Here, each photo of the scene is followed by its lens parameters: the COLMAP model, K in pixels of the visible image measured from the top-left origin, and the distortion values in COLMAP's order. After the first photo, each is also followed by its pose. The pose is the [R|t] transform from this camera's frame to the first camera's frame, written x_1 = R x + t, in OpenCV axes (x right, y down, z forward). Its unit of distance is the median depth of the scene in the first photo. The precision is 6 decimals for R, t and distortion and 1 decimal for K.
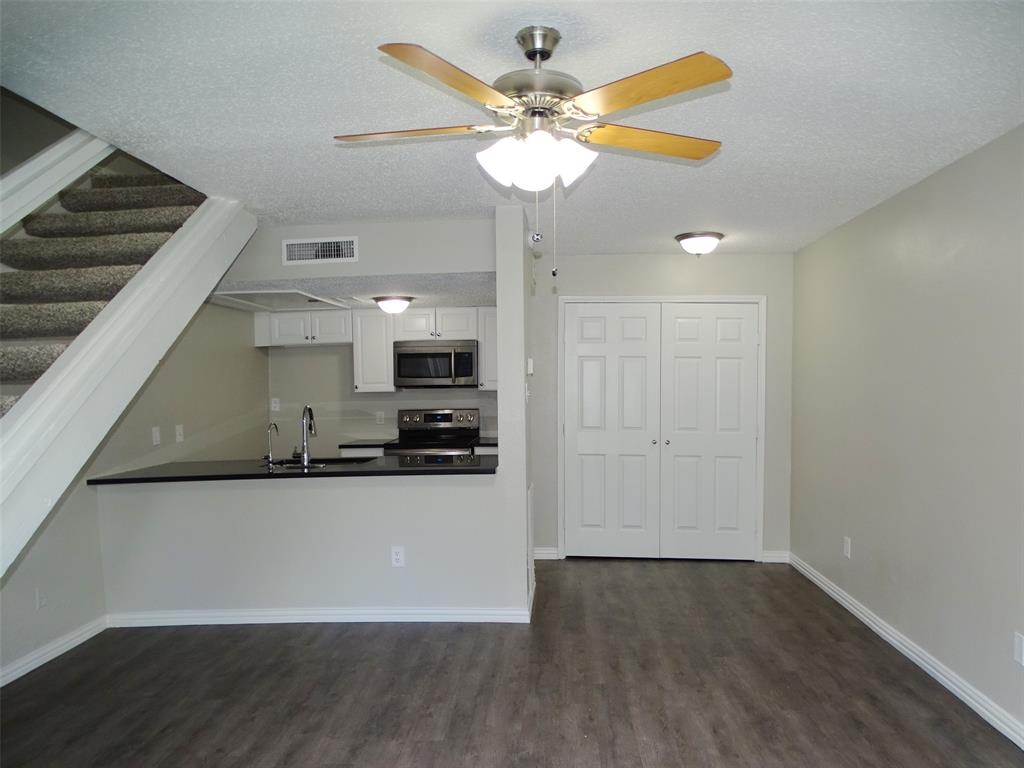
lens RADIAL K [[776.4, 0, 514.8], [0, 776.4, 377.7], [0, 0, 1]] dist [0.069501, -0.014327]
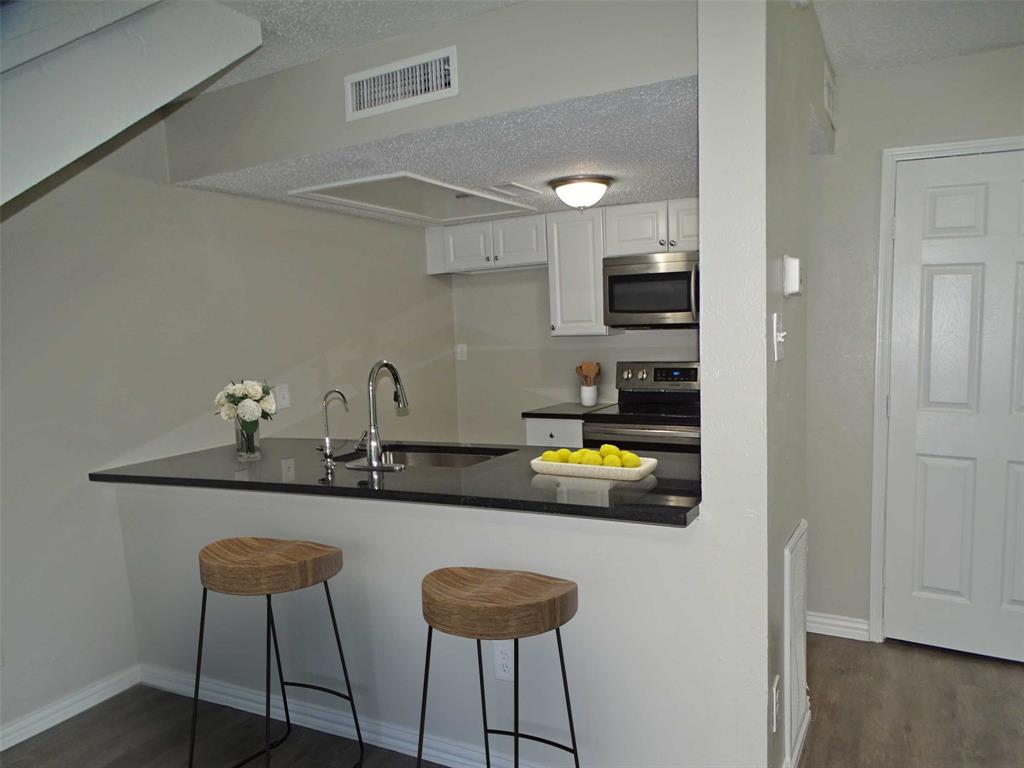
lens RADIAL K [[767.9, 0, 515.7], [0, 767.9, 384.6], [0, 0, 1]] dist [0.084584, -0.067225]
pose [[0.915559, 0.022056, -0.401577, 0.056449], [0.012872, 0.996377, 0.084071, 0.006071], [0.401977, -0.082141, 0.911958, 0.520255]]
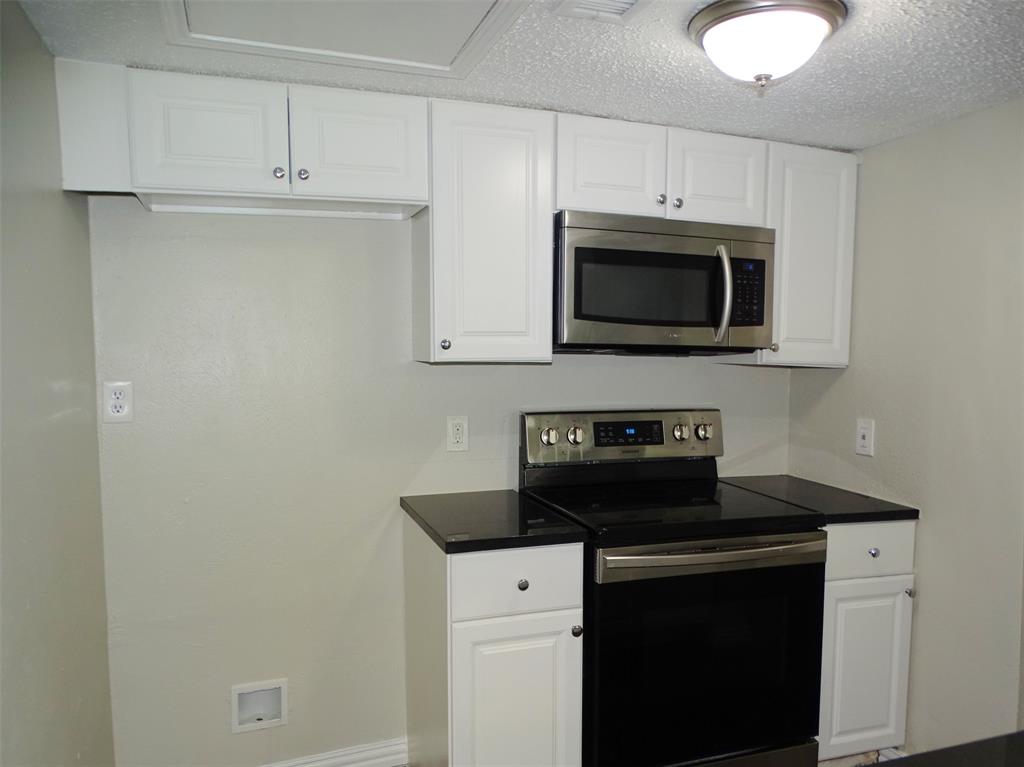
lens RADIAL K [[767.9, 0, 515.7], [0, 767.9, 384.1], [0, 0, 1]] dist [0.084584, -0.067225]
pose [[0.919189, 0.011236, 0.393656, -0.426753], [-0.034163, 0.998100, 0.051282, 0.015307], [-0.392332, -0.060587, 0.917826, 0.984567]]
